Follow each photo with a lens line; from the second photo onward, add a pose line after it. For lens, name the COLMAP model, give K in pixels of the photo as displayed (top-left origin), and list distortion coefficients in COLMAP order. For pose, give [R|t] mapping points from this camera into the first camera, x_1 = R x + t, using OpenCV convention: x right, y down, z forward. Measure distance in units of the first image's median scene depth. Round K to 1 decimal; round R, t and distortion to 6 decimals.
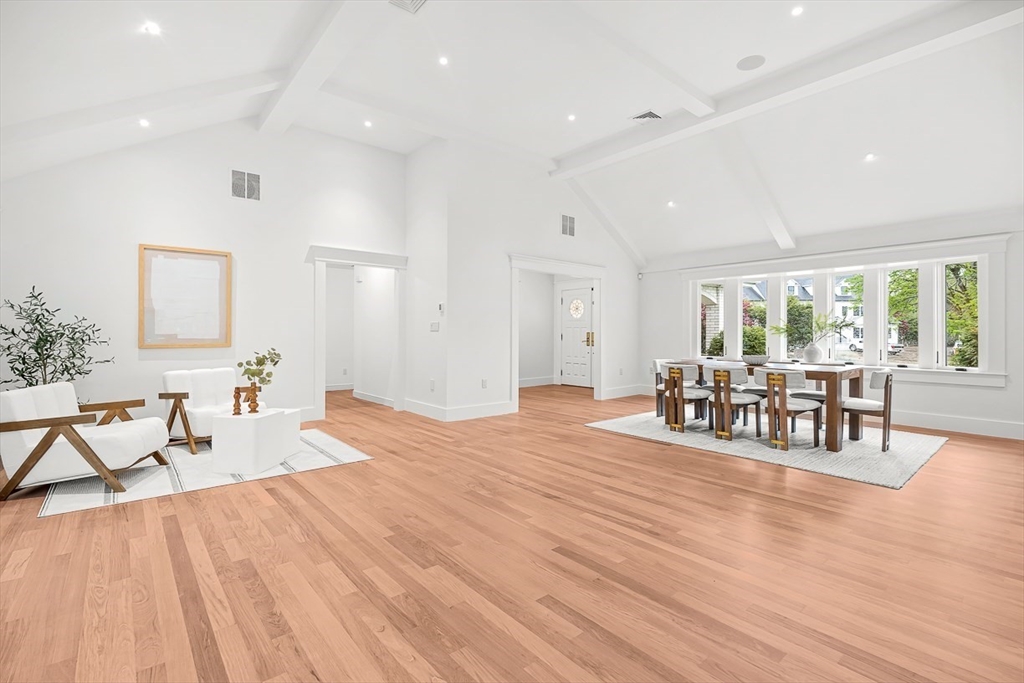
lens RADIAL K [[454.4, 0, 509.0], [0, 454.4, 337.2], [0, 0, 1]] dist [-0.010818, 0.001039]
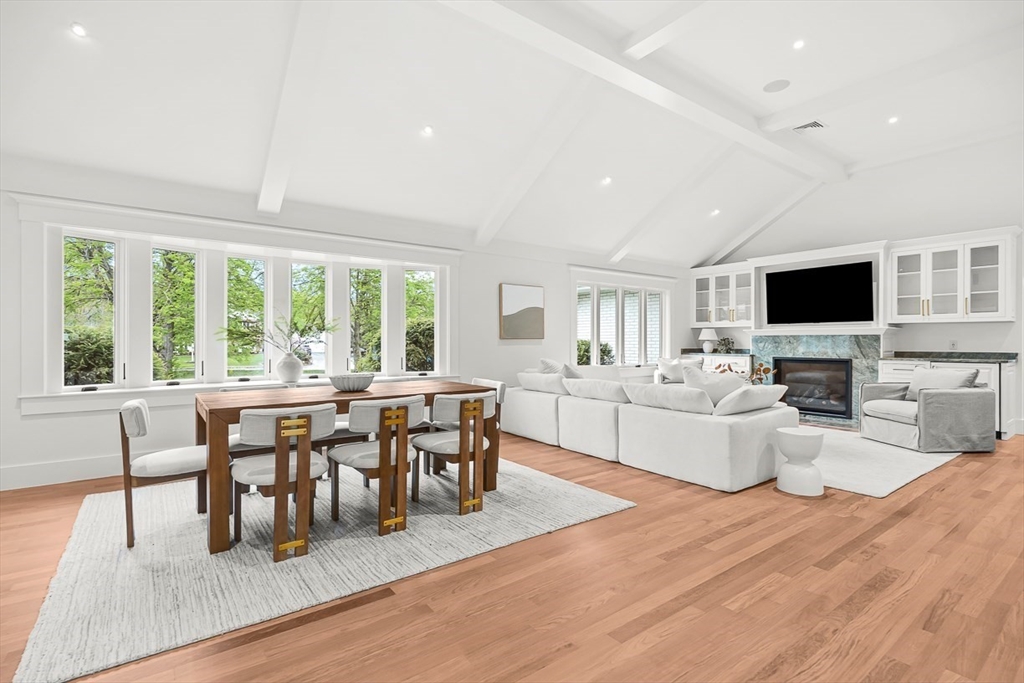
lens RADIAL K [[496.0, 0, 516.3], [0, 496.0, 343.3], [0, 0, 1]] dist [-0.010164, -0.000264]
pose [[0.074617, -0.009231, 0.997170, -0.110653], [0.001854, 0.999957, 0.009118, -0.009755], [-0.997211, 0.001169, 0.074630, 0.734854]]
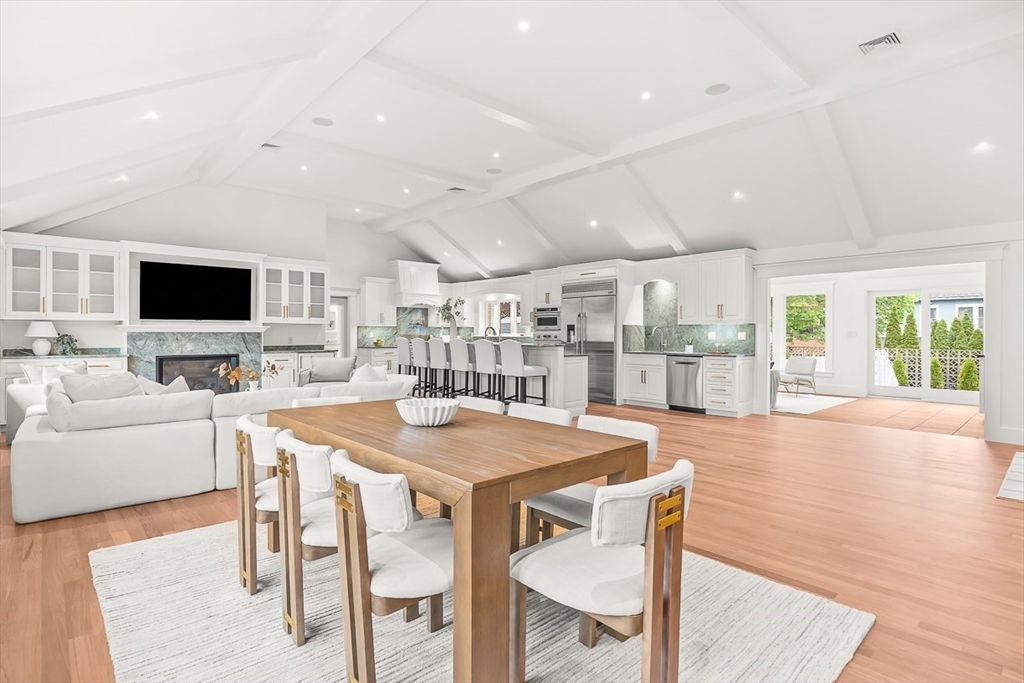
lens RADIAL K [[514.6, 0, 514.5], [0, 514.6, 339.3], [0, 0, 1]] dist [-0.000715, -0.003366]
pose [[-0.999223, -0.008604, -0.038451, 0.373509], [-0.009173, 0.999851, 0.014650, -0.024215], [0.038320, 0.014991, -0.999153, 1.344870]]
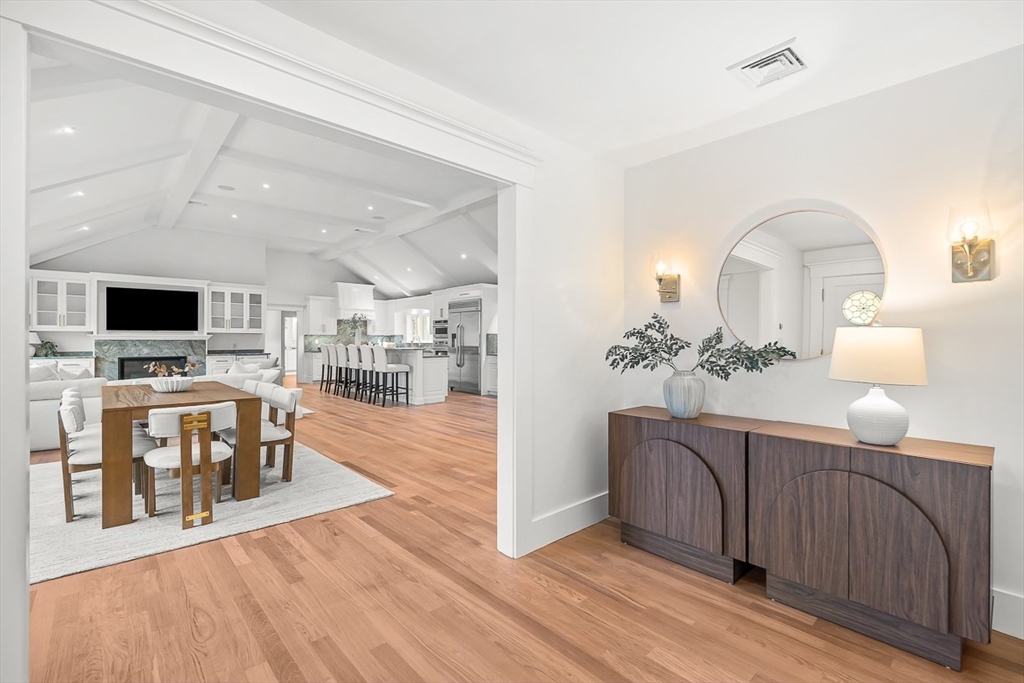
lens RADIAL K [[454.4, 0, 516.0], [0, 454.4, 342.0], [0, 0, 1]] dist [-0.010818, 0.001039]
pose [[-0.998956, -0.006677, -0.045196, 0.014954], [-0.006955, 0.999958, 0.005999, -0.025634], [0.045154, 0.006308, -0.998960, 1.562114]]
